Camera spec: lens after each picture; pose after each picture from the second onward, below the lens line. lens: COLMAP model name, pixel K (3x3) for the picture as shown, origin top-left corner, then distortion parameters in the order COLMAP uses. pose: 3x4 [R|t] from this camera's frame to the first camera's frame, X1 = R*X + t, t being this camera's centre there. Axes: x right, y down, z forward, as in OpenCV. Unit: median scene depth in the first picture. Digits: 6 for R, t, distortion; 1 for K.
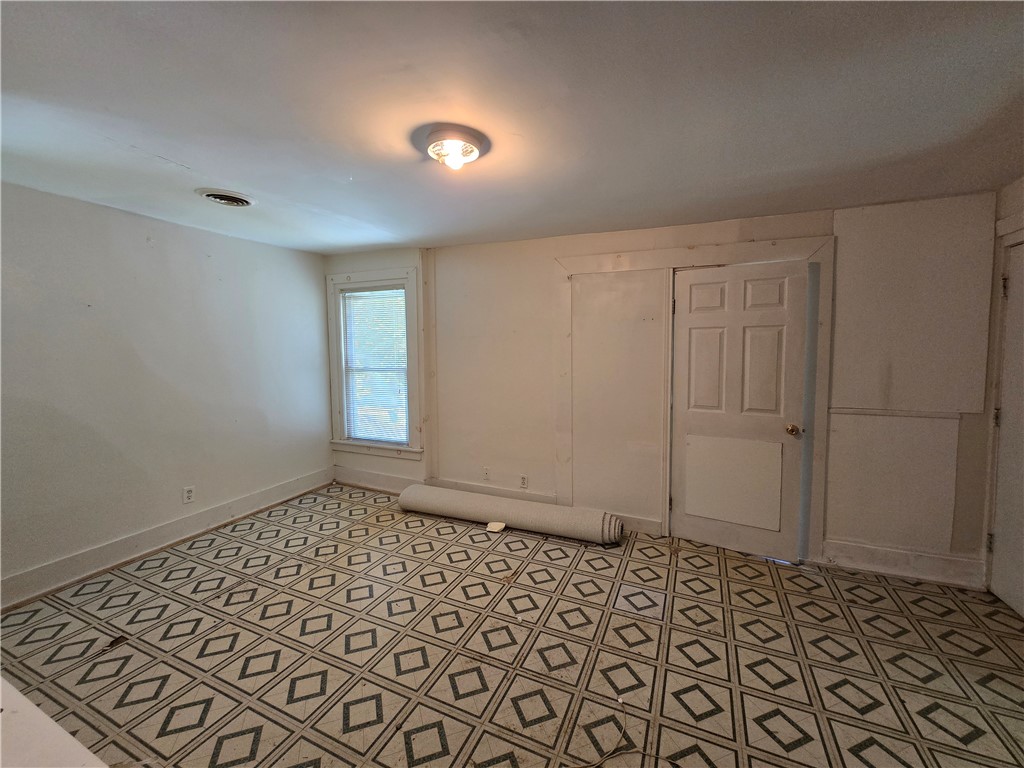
lens RADIAL K [[419.0, 0, 515.5], [0, 419.0, 380.6], [0, 0, 1]] dist [-0.009939, 0.000565]
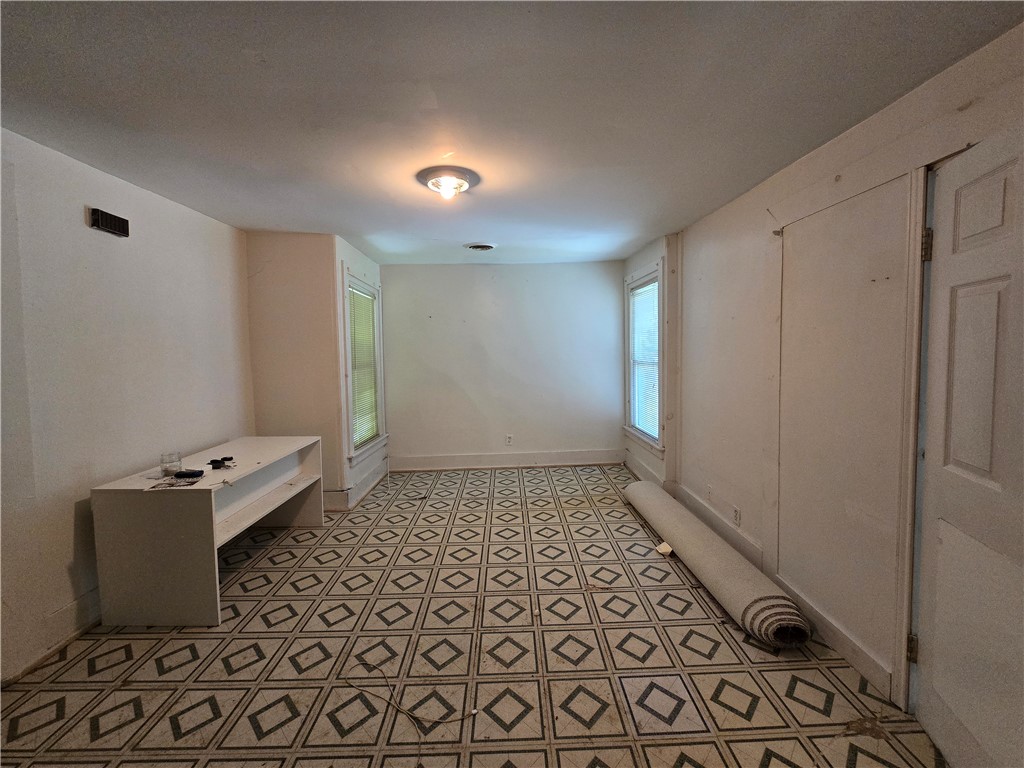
lens RADIAL K [[419.0, 0, 513.8], [0, 419.0, 377.8], [0, 0, 1]] dist [-0.009939, 0.000565]
pose [[0.413411, 0.059796, -0.908579, 0.681601], [-0.057915, 0.997548, 0.039300, -0.016969], [0.908701, 0.036373, 0.415860, 0.410194]]
